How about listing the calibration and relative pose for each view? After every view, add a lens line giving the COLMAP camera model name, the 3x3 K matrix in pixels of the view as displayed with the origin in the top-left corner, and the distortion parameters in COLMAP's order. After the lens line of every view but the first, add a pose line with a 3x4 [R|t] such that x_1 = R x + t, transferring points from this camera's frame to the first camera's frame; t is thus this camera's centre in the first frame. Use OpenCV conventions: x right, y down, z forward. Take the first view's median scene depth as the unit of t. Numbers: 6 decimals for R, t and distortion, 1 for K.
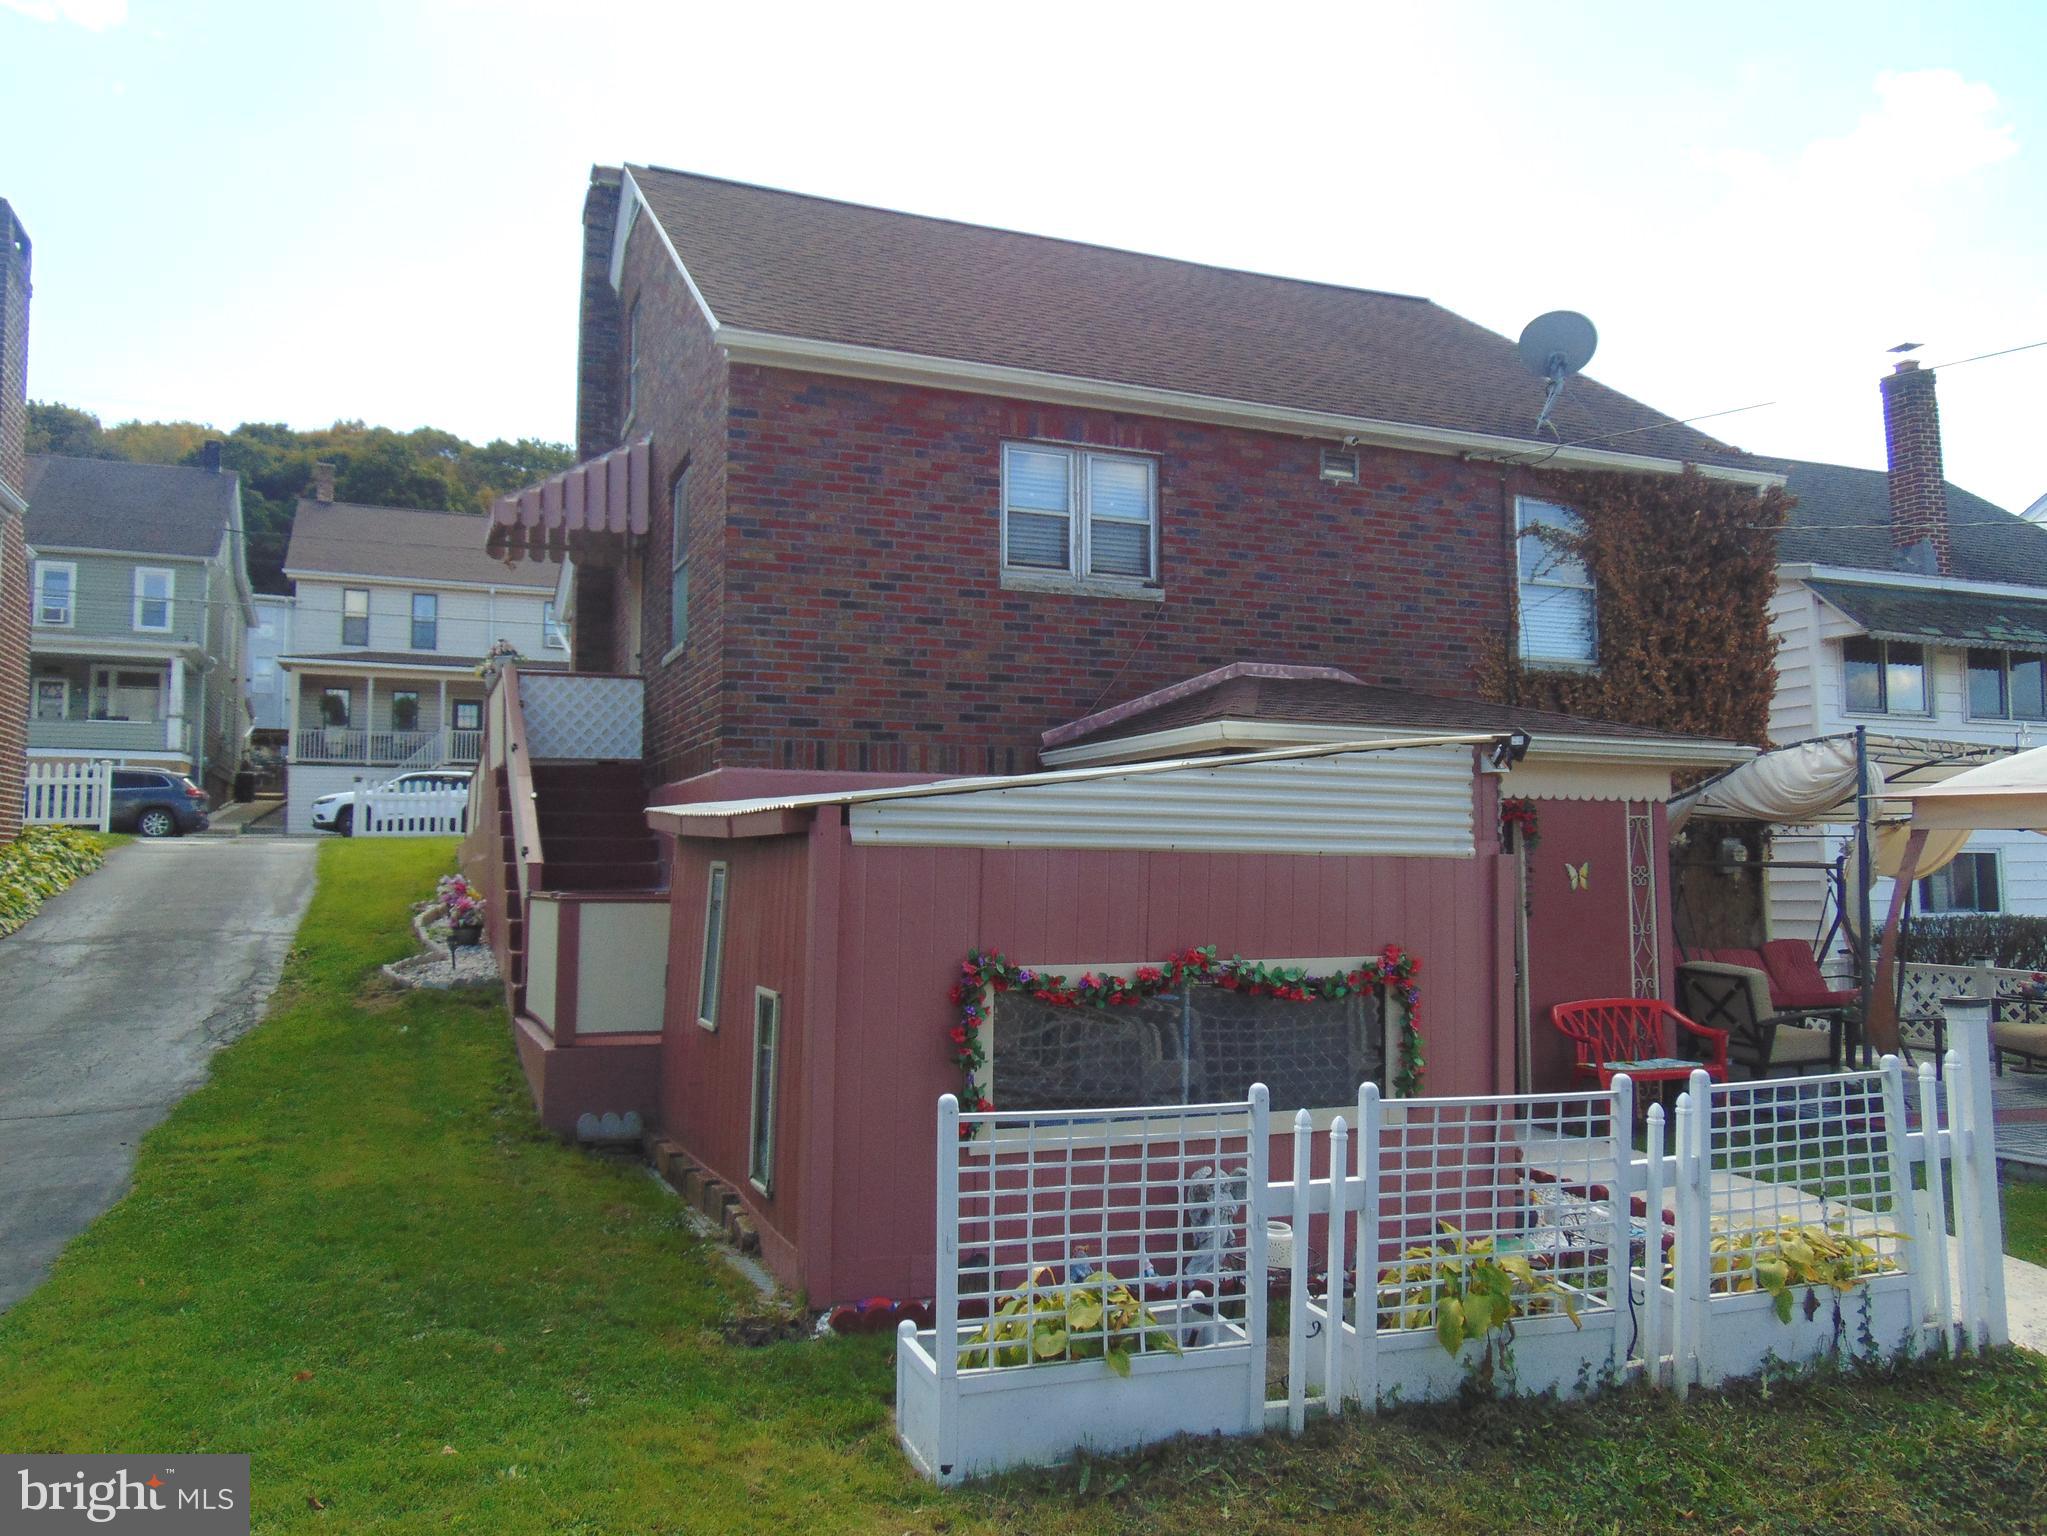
lens RADIAL K [[1521.6, 0, 1030.7], [0, 1521.6, 769.8], [0, 0, 1]] dist [-0.005091, 0.025015]
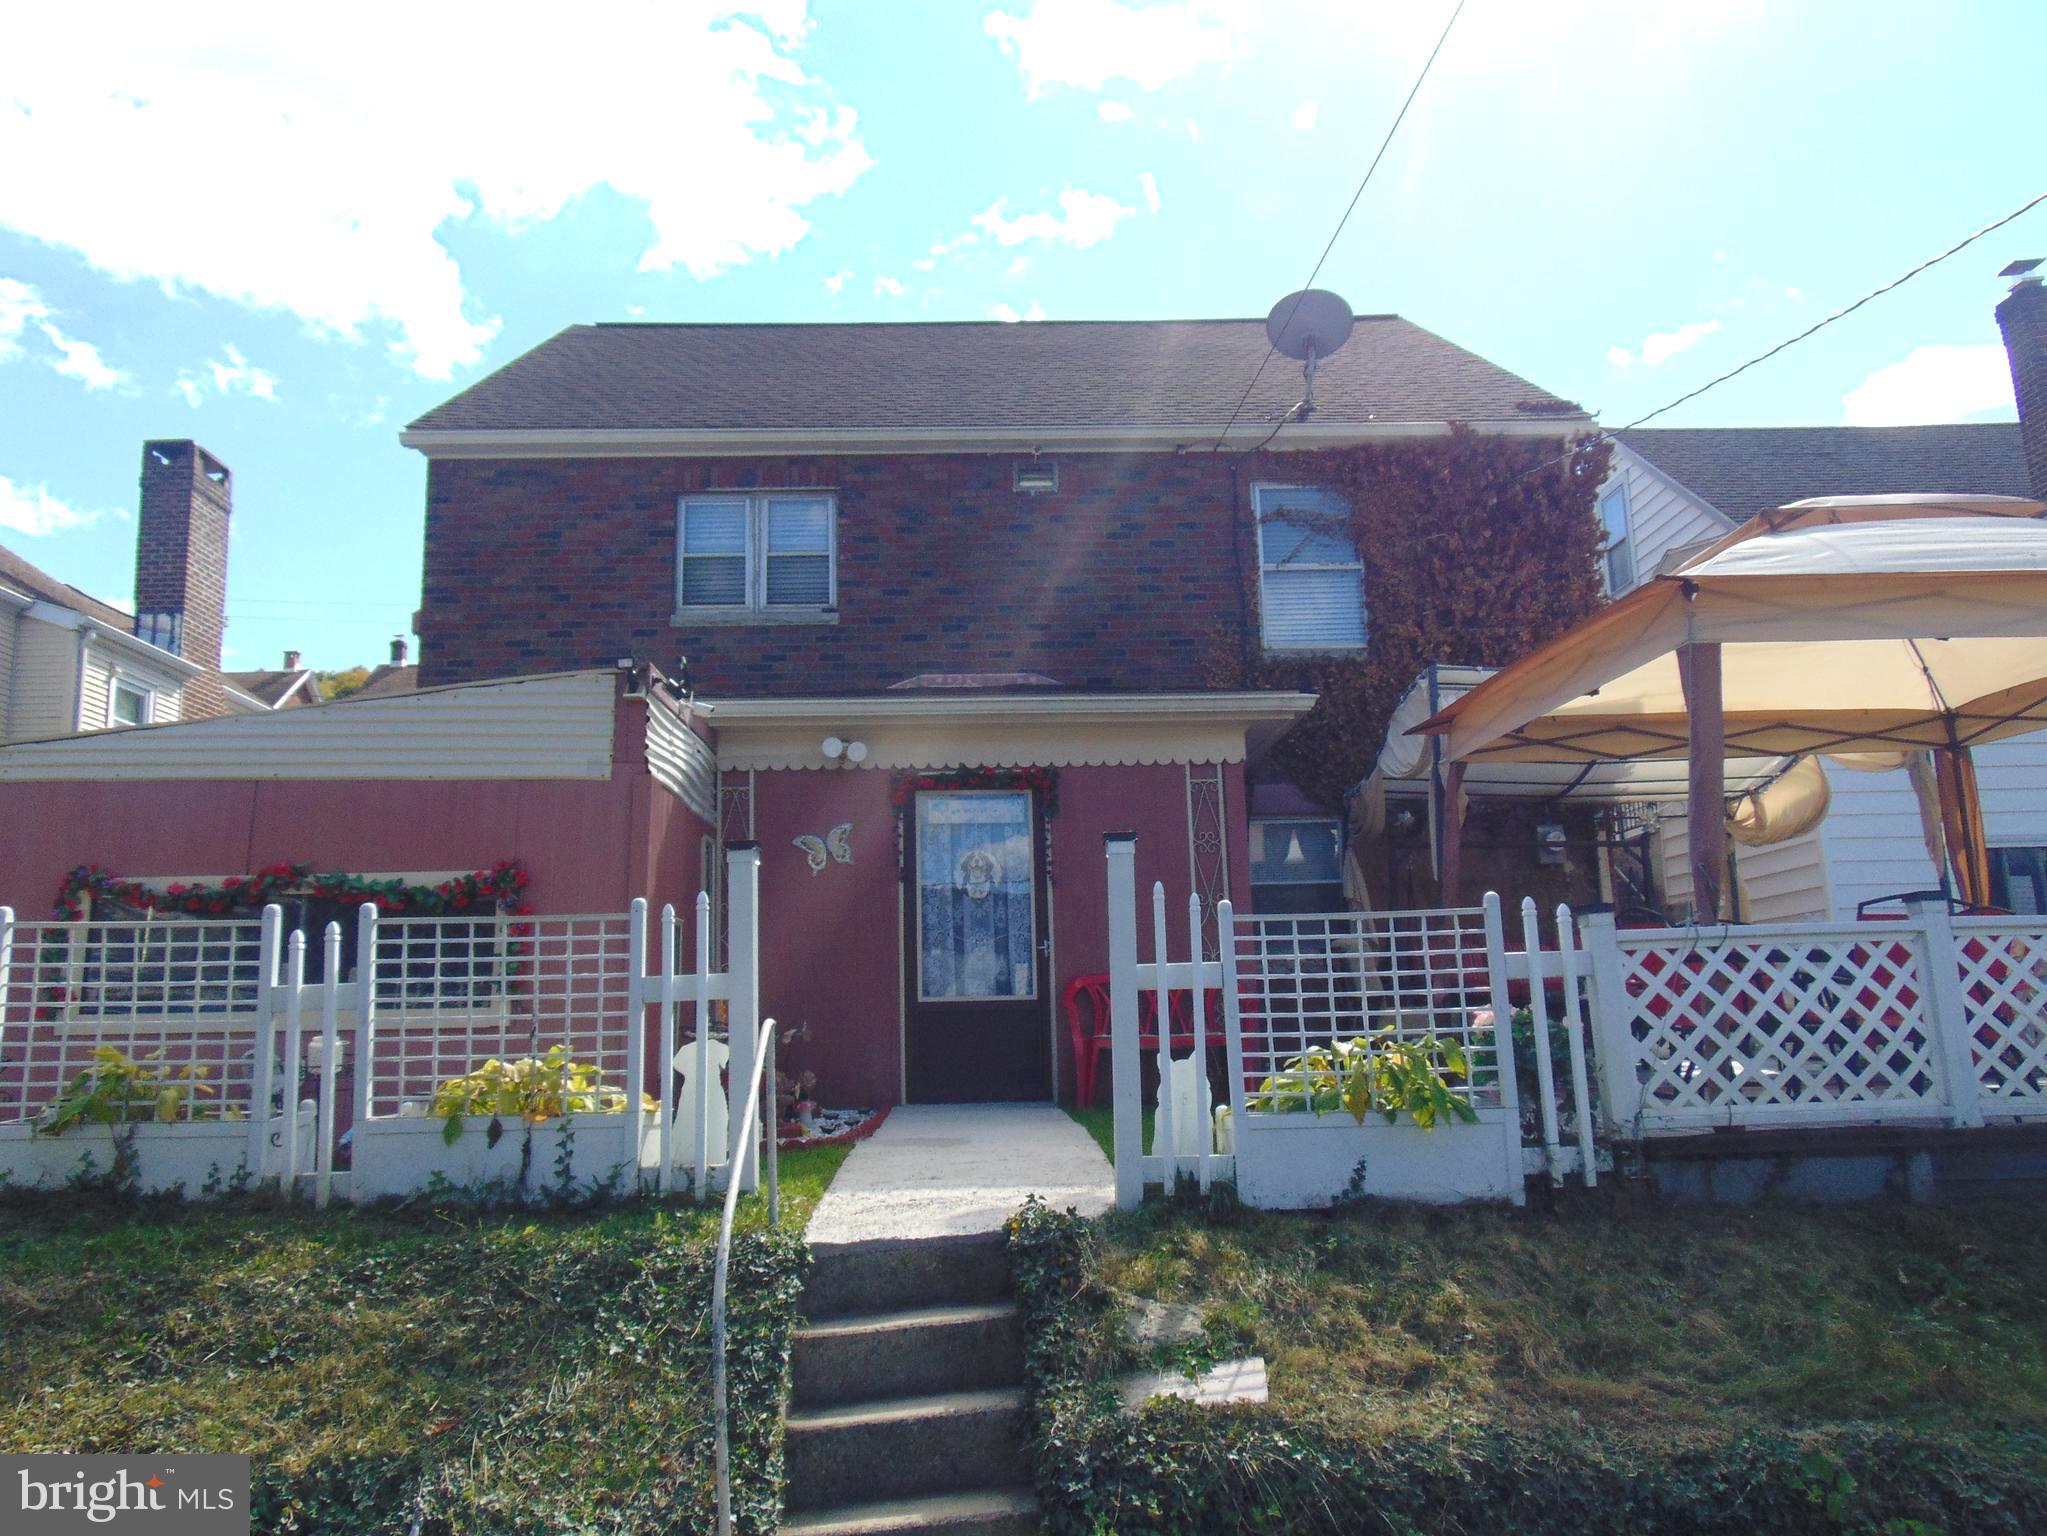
lens RADIAL K [[1521.6, 0, 1016.2], [0, 1521.6, 766.7], [0, 0, 1]] dist [-0.005091, 0.025015]
pose [[0.935623, -0.083807, -0.342907, 0.557914], [0.049501, 0.992959, -0.107617, 0.107641], [0.349512, 0.083715, 0.933184, 0.067916]]
